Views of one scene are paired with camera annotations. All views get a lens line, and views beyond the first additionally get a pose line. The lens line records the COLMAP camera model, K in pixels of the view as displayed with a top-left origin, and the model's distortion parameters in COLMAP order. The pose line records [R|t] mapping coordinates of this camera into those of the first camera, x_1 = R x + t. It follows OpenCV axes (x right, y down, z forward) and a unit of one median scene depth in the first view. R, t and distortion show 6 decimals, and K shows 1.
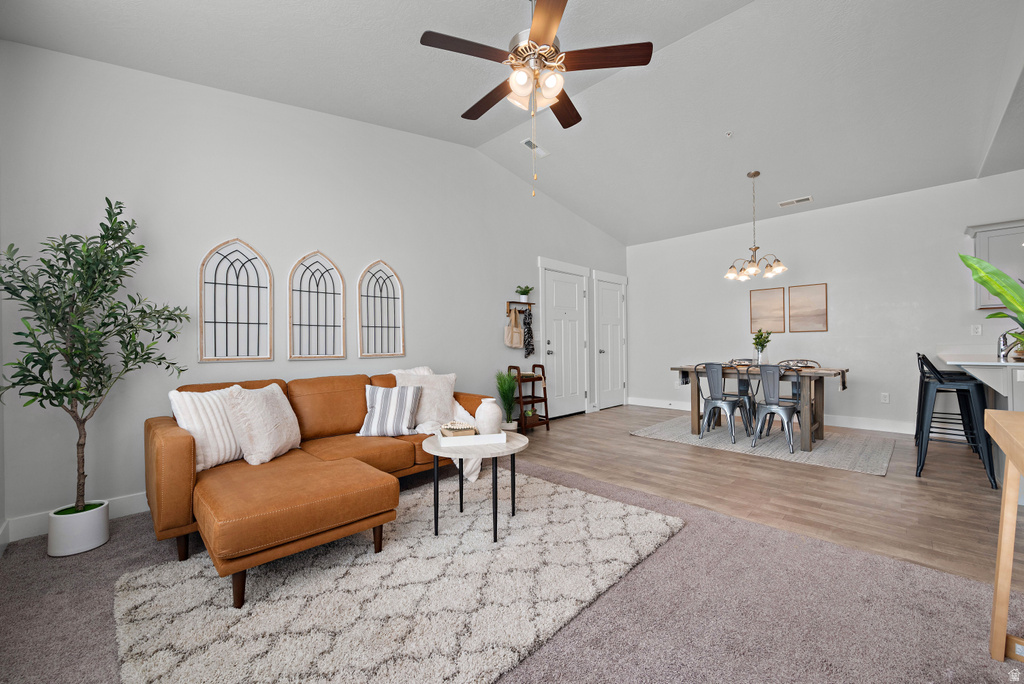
lens RADIAL K [[409.2, 0, 515.7], [0, 409.2, 345.3], [0, 0, 1]] dist [0.001927, 0.000513]
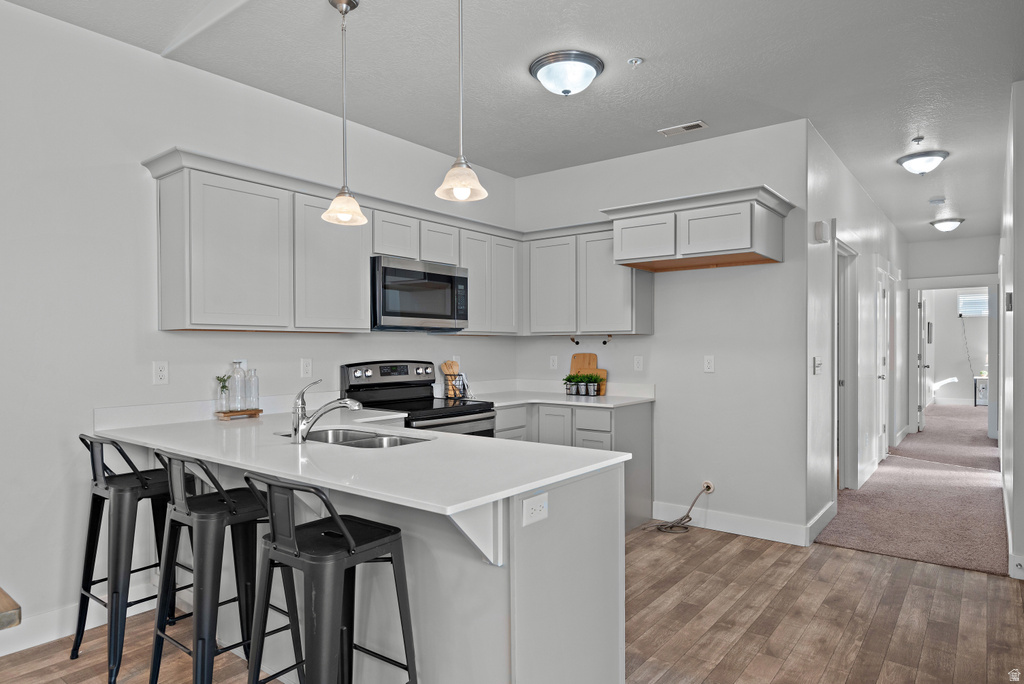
lens RADIAL K [[611.8, 0, 516.0], [0, 611.8, 348.4], [0, 0, 1]] dist [-0.001492, -0.004815]
pose [[-0.118632, 0.008955, 0.992898, 0.319455], [0.005165, 0.999951, -0.008402, -0.049964], [-0.992925, 0.004132, -0.118672, 0.584283]]
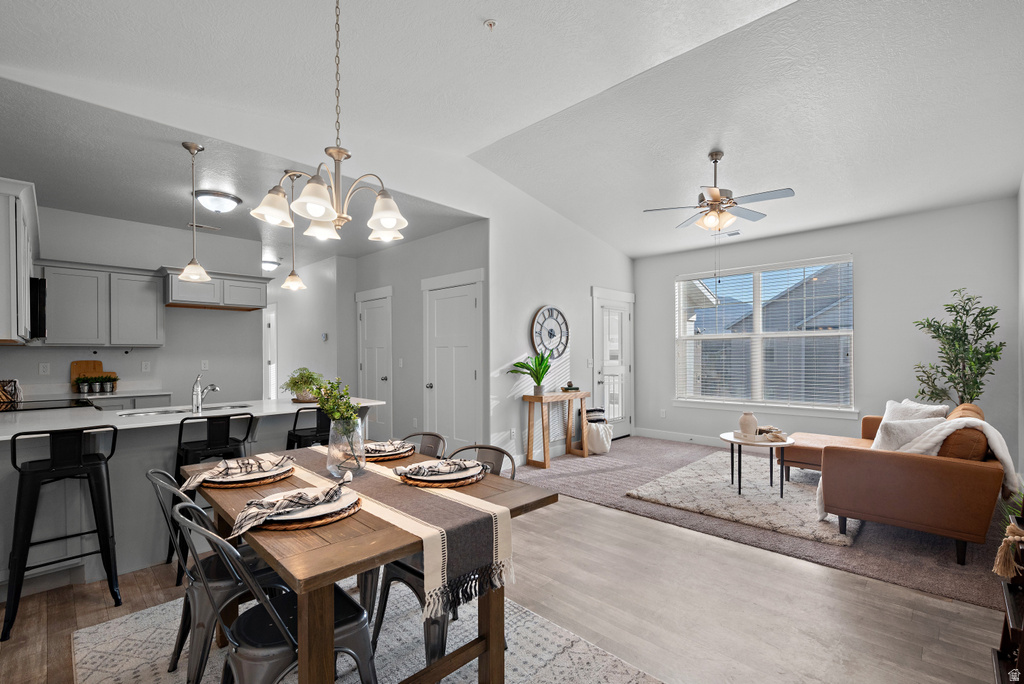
lens RADIAL K [[446.5, 0, 519.3], [0, 446.5, 349.2], [0, 0, 1]] dist [0.005262, 0.000369]
pose [[-0.999668, 0.017398, -0.019030, 0.405080], [0.017318, 0.999840, 0.004377, -0.062042], [0.019103, 0.004046, -0.999809, 1.309192]]
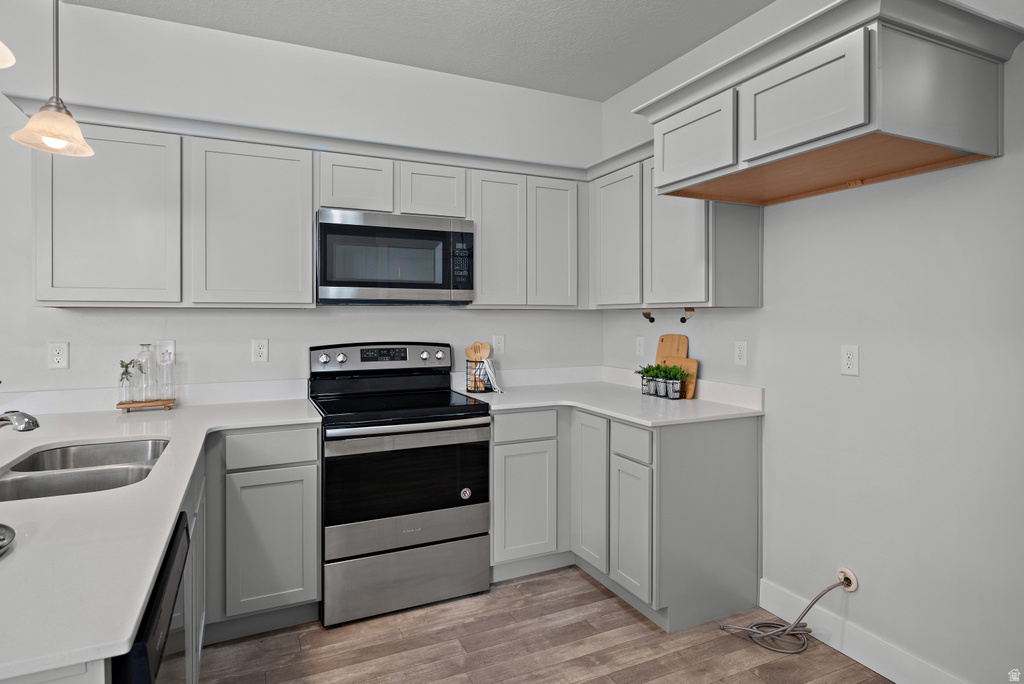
lens RADIAL K [[570.0, 0, 516.3], [0, 570.0, 317.2], [0, 0, 1]] dist [-0.000077, -0.003803]
pose [[0.341757, 0.011321, 0.939720, 0.633333], [-0.001743, 0.999933, -0.011412, -0.061681], [-0.939787, 0.002262, 0.341754, 0.304228]]
